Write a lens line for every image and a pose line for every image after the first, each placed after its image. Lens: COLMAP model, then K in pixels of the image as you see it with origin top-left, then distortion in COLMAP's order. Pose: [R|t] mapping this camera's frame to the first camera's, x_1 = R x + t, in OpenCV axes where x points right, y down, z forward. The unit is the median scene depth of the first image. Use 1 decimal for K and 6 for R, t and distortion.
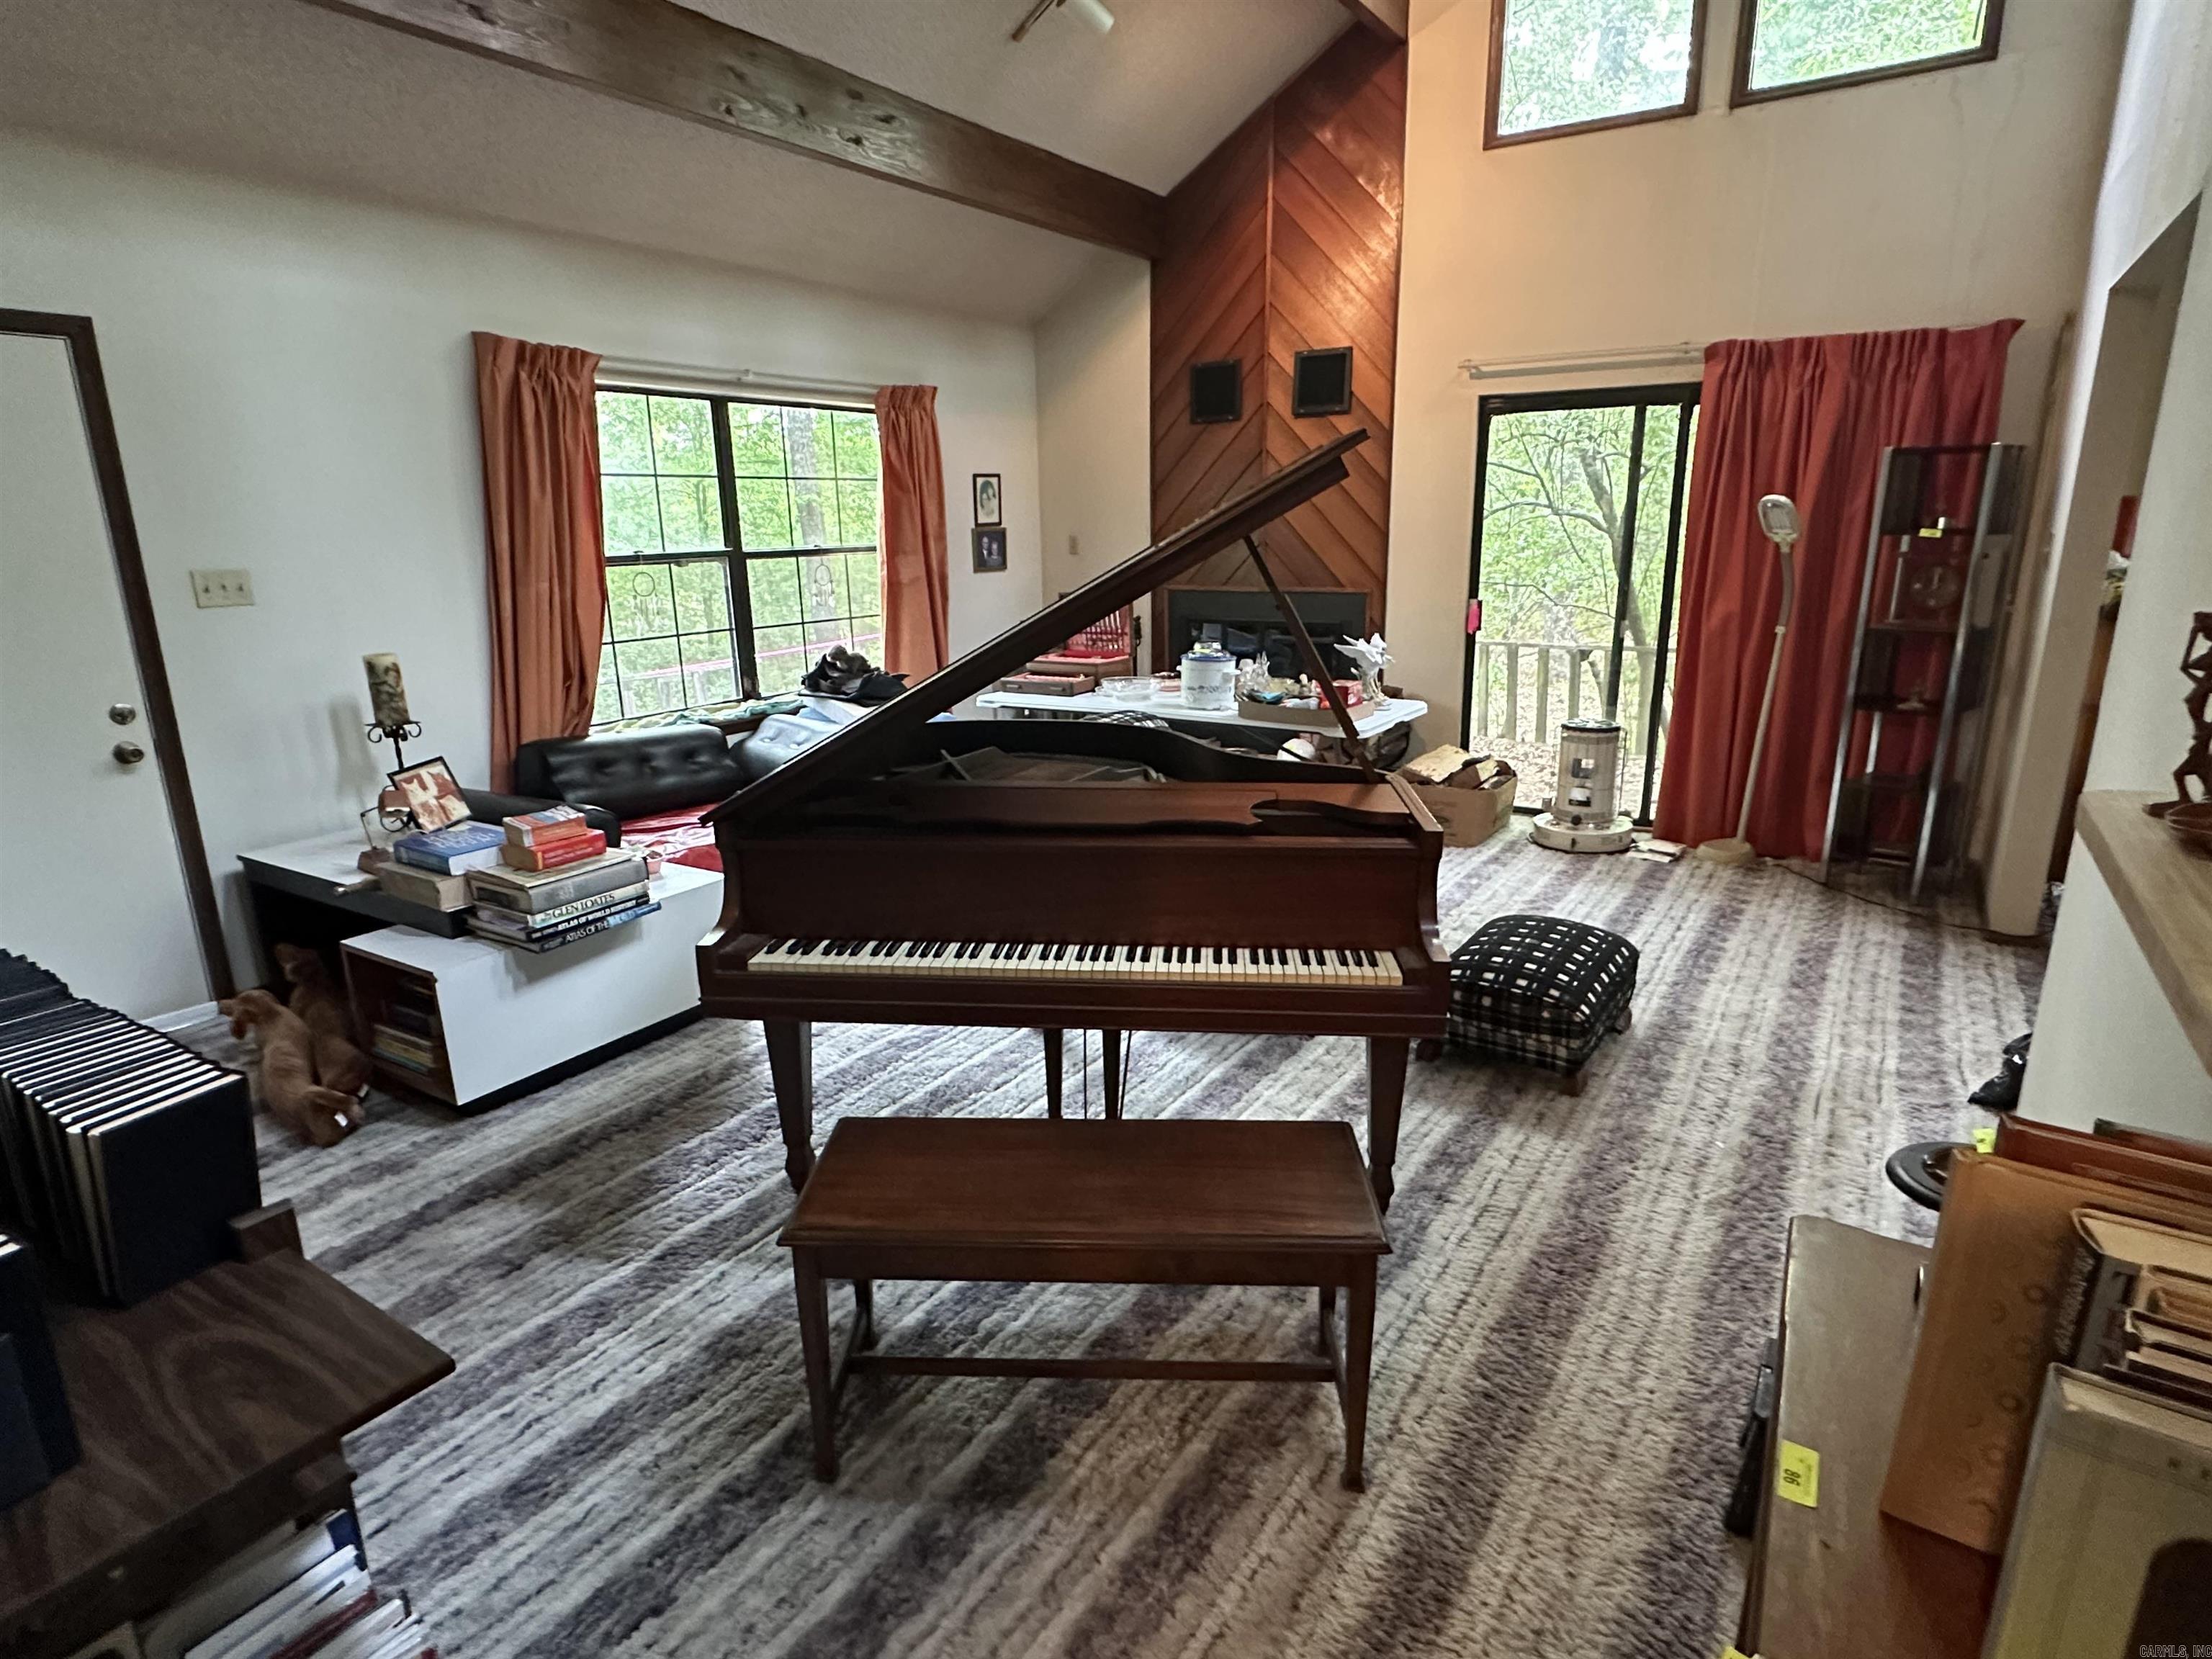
lens RADIAL K [[1200.5, 0, 1095.0], [0, 1200.5, 842.5], [0, 0, 1]] dist [-0.005925, 0.001947]
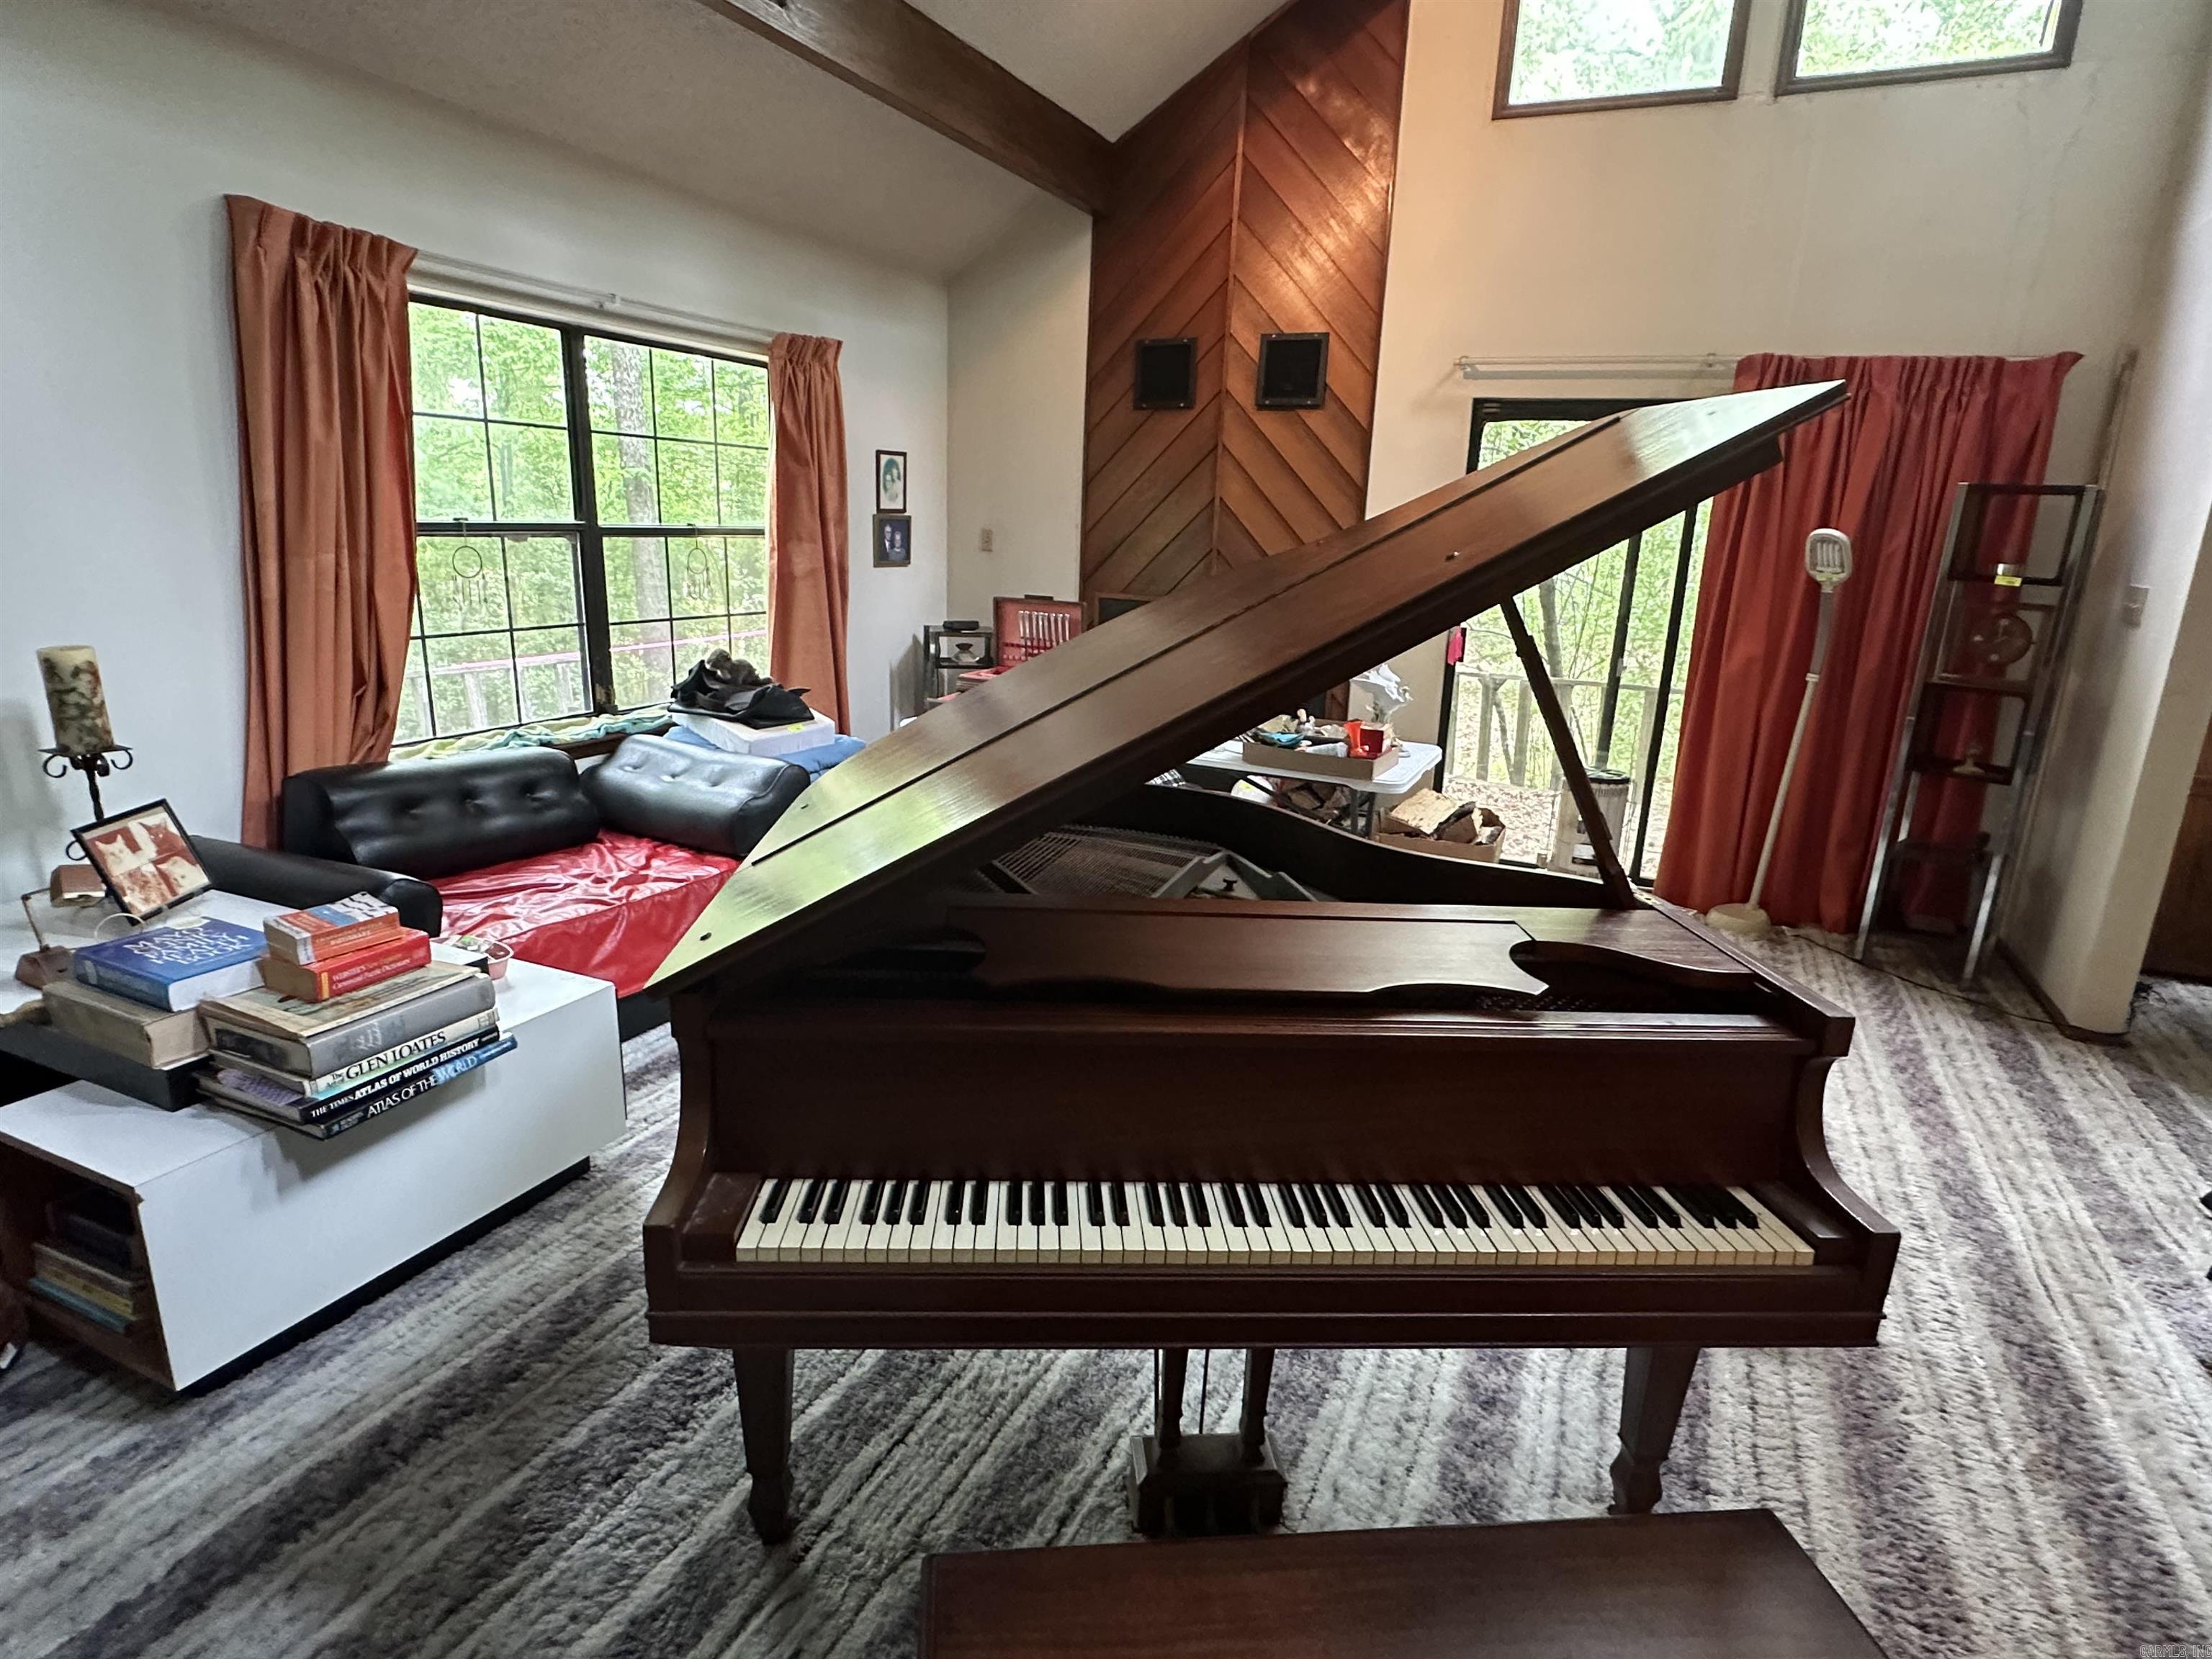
lens RADIAL K [[1200.5, 0, 1103.0], [0, 1200.5, 840.1], [0, 0, 1]] dist [-0.005925, 0.001947]
pose [[0.987417, 0.015953, 0.157331, -0.095844], [-0.015697, 0.999873, -0.002872, -0.043339], [-0.157357, 0.000366, 0.987542, 0.187330]]
